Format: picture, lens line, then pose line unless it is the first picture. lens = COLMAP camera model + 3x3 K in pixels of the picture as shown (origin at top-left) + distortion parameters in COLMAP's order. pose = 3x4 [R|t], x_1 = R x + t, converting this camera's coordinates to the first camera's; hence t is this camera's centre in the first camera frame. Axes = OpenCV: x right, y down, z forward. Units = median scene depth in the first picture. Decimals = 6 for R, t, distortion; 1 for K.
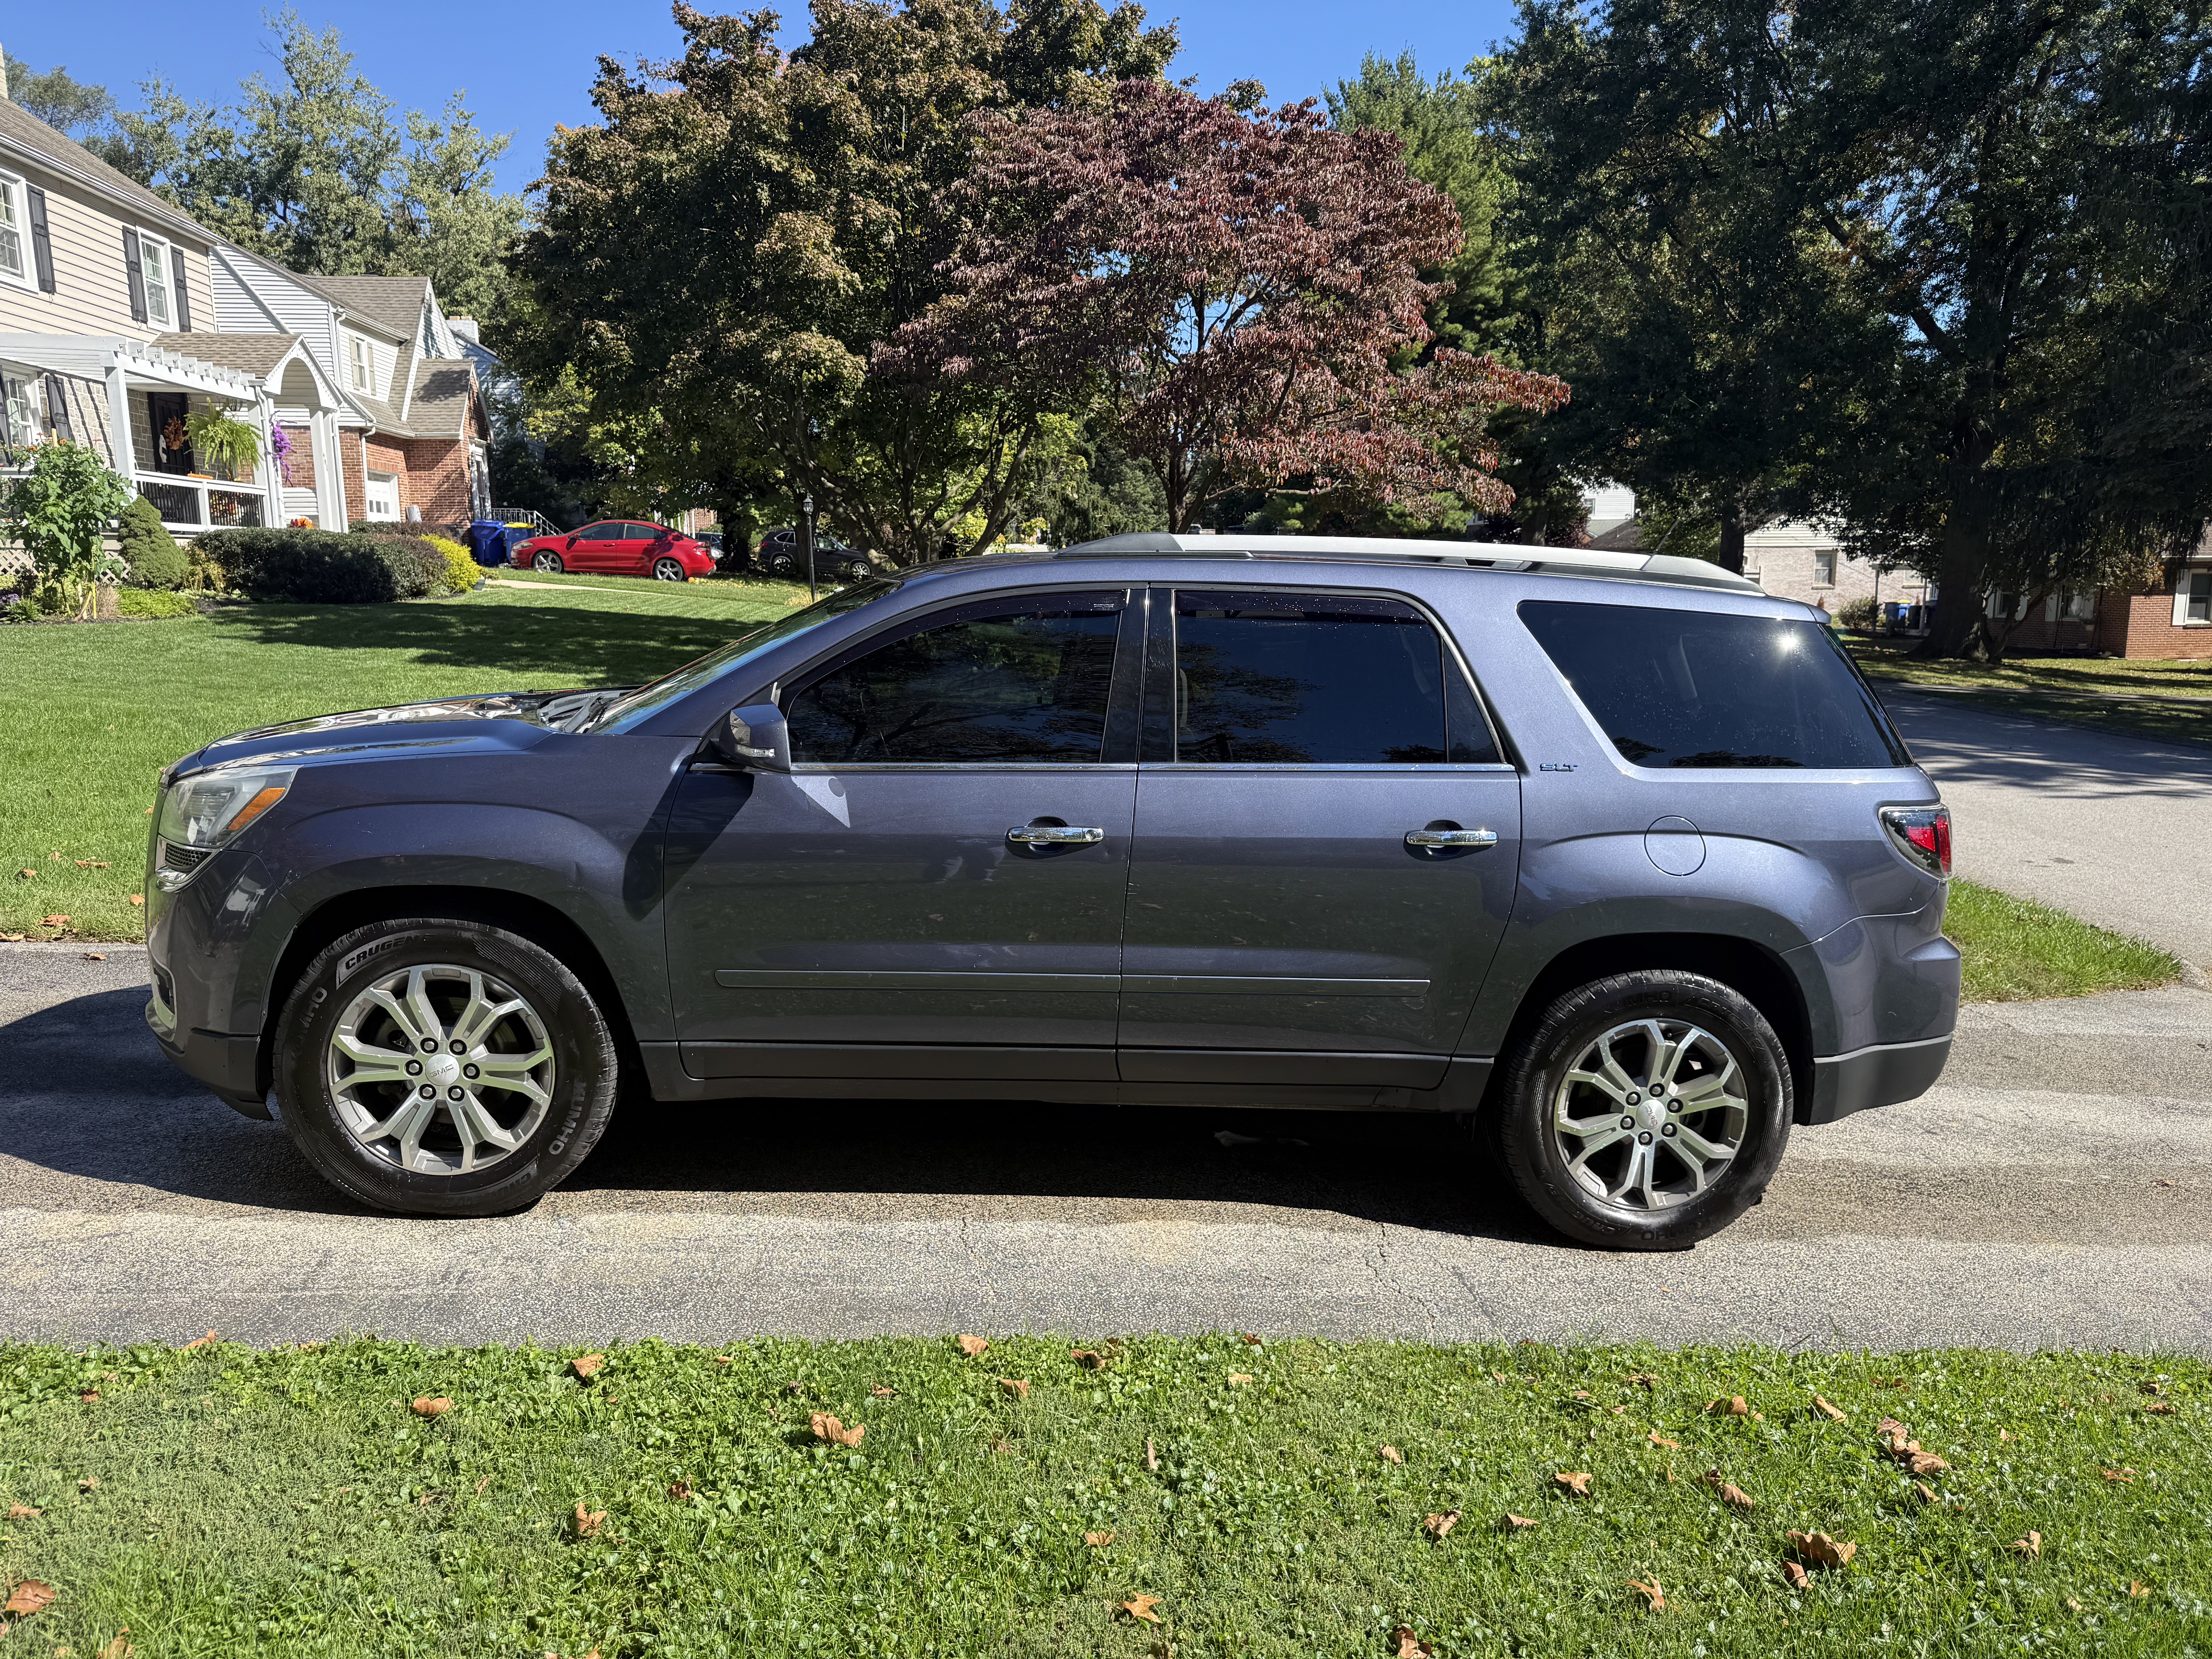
lens RADIAL K [[1574.0, 0, 1106.5], [0, 1574.0, 879.5], [0, 0, 1]] dist [-0.056856, 0.025418]
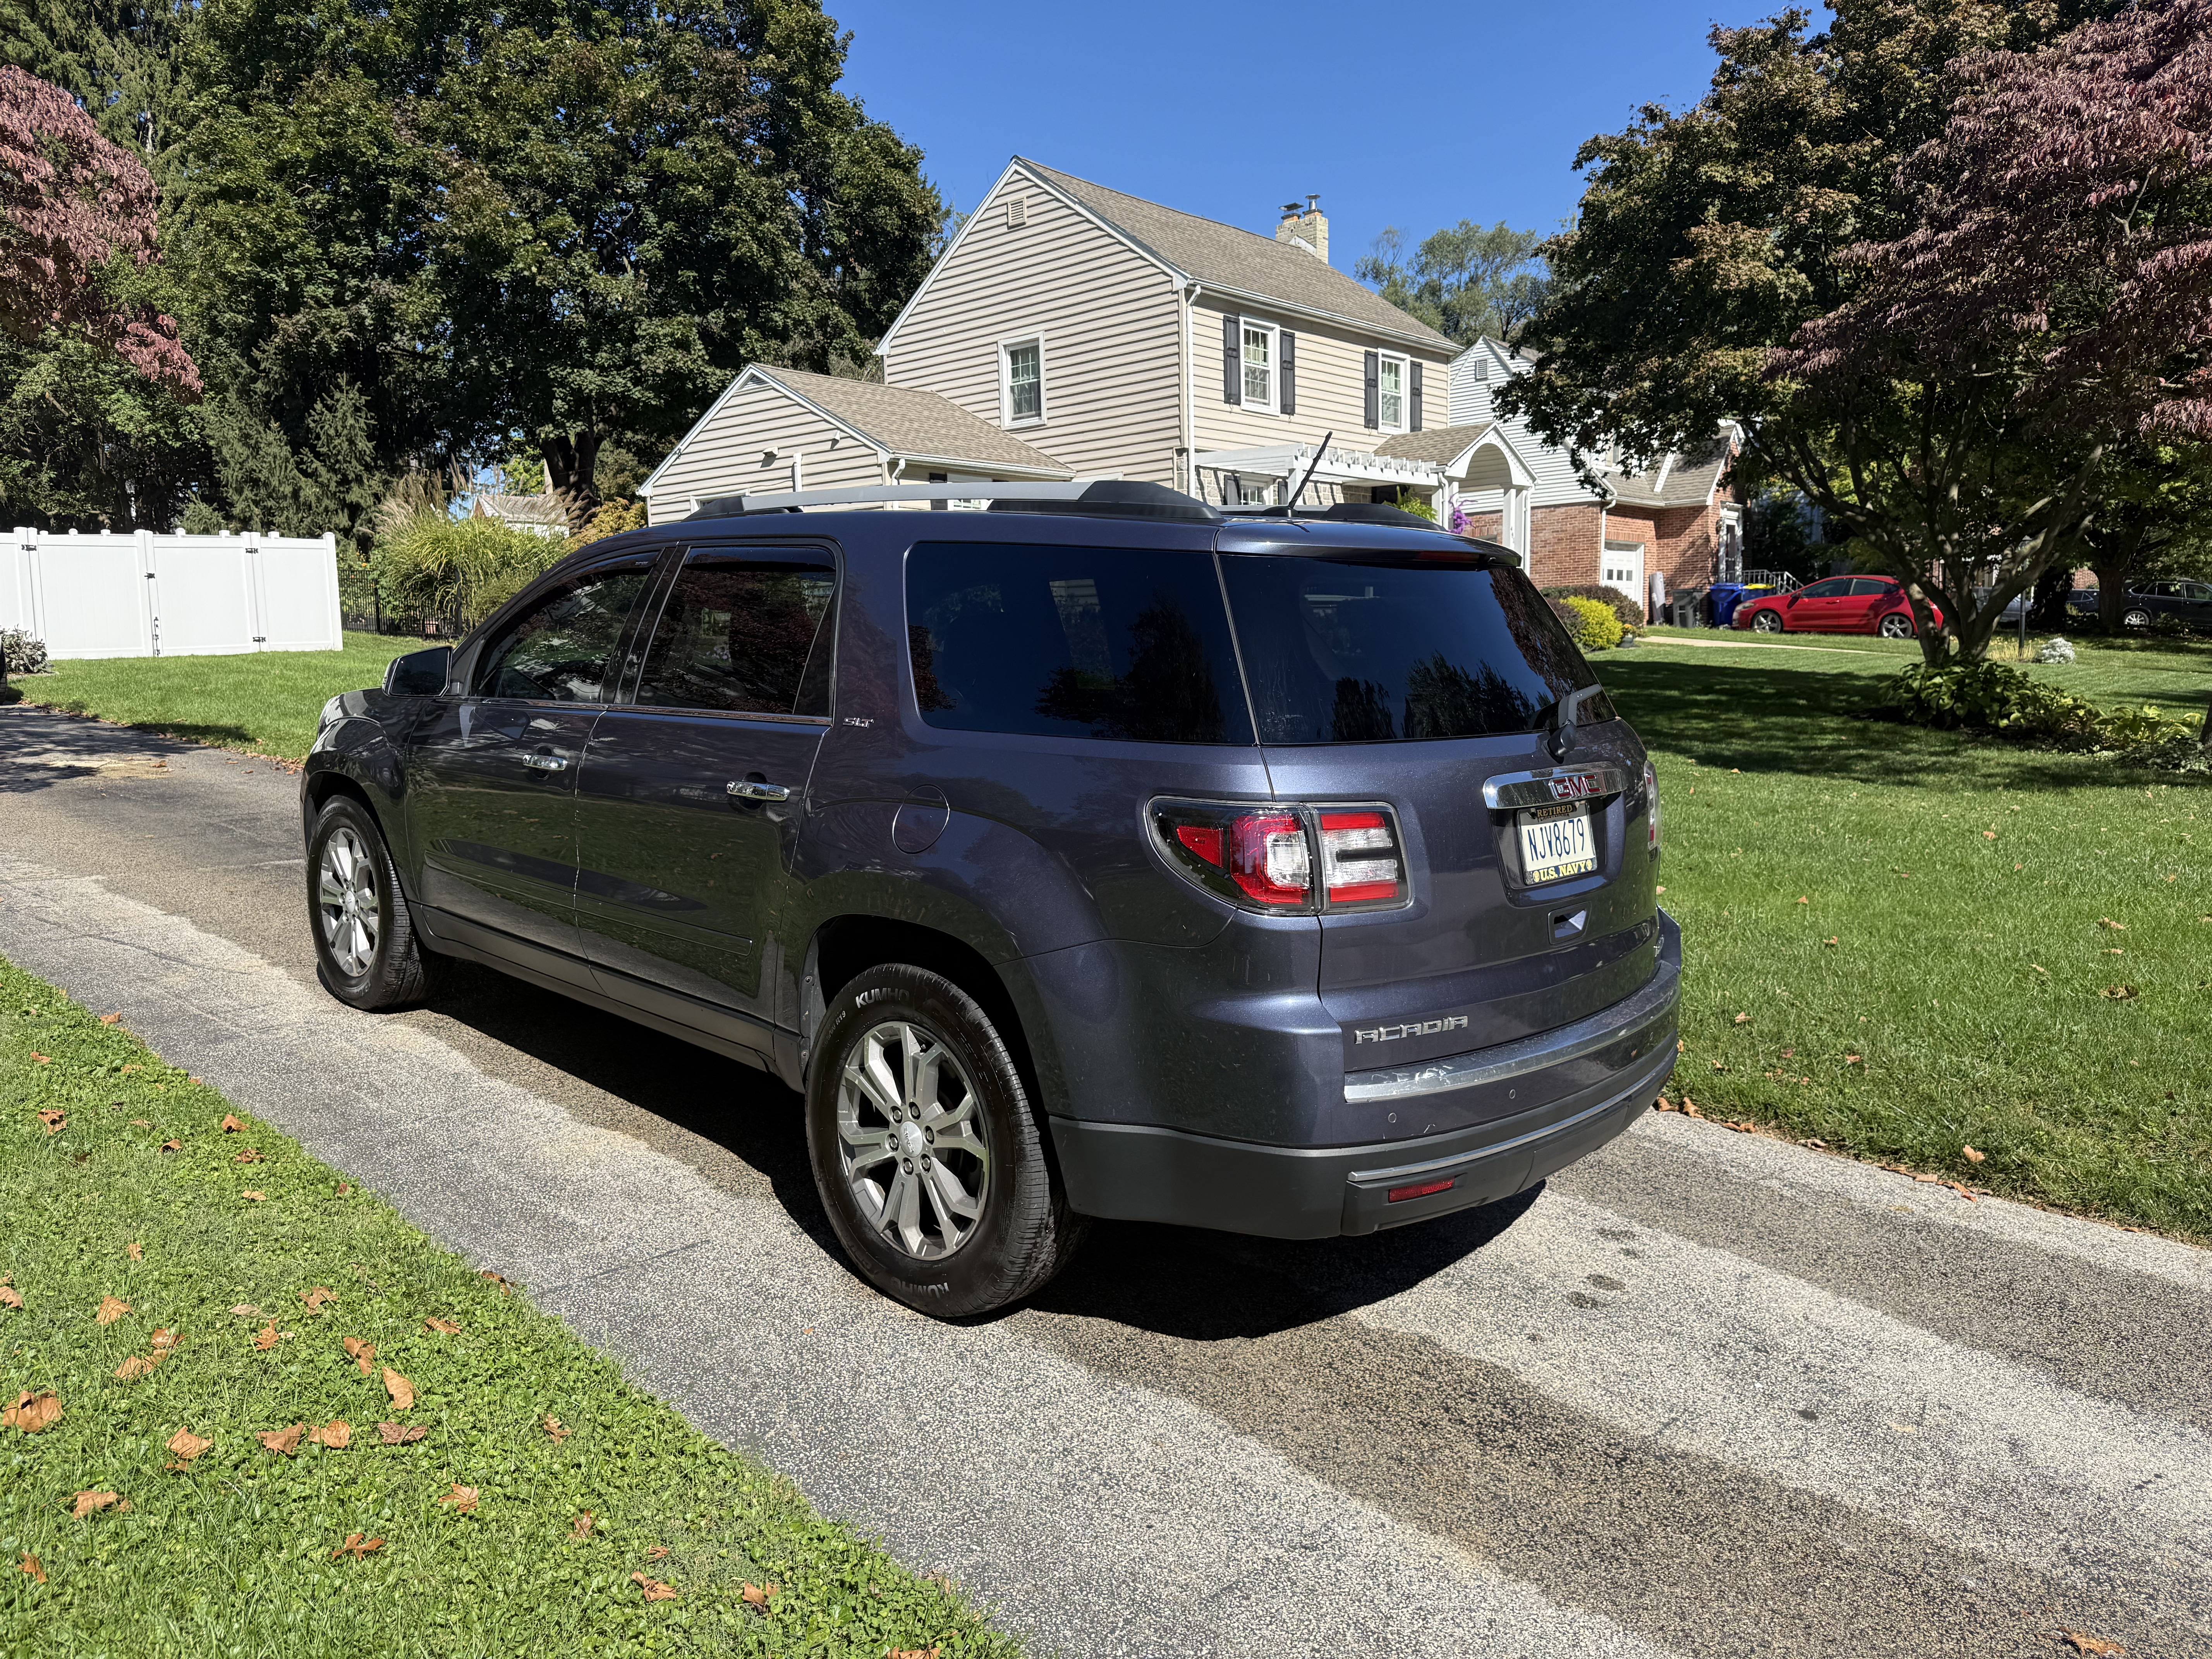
lens RADIAL K [[1556.4, 0, 1106.0], [0, 1556.4, 829.5], [0, 0, 1]] dist [0.078967, -0.093767]
pose [[0.653263, 0.064848, -0.754349, 0.172714], [-0.124980, 0.991893, -0.022964, -0.001209], [0.746744, 0.109280, 0.656072, 0.084980]]
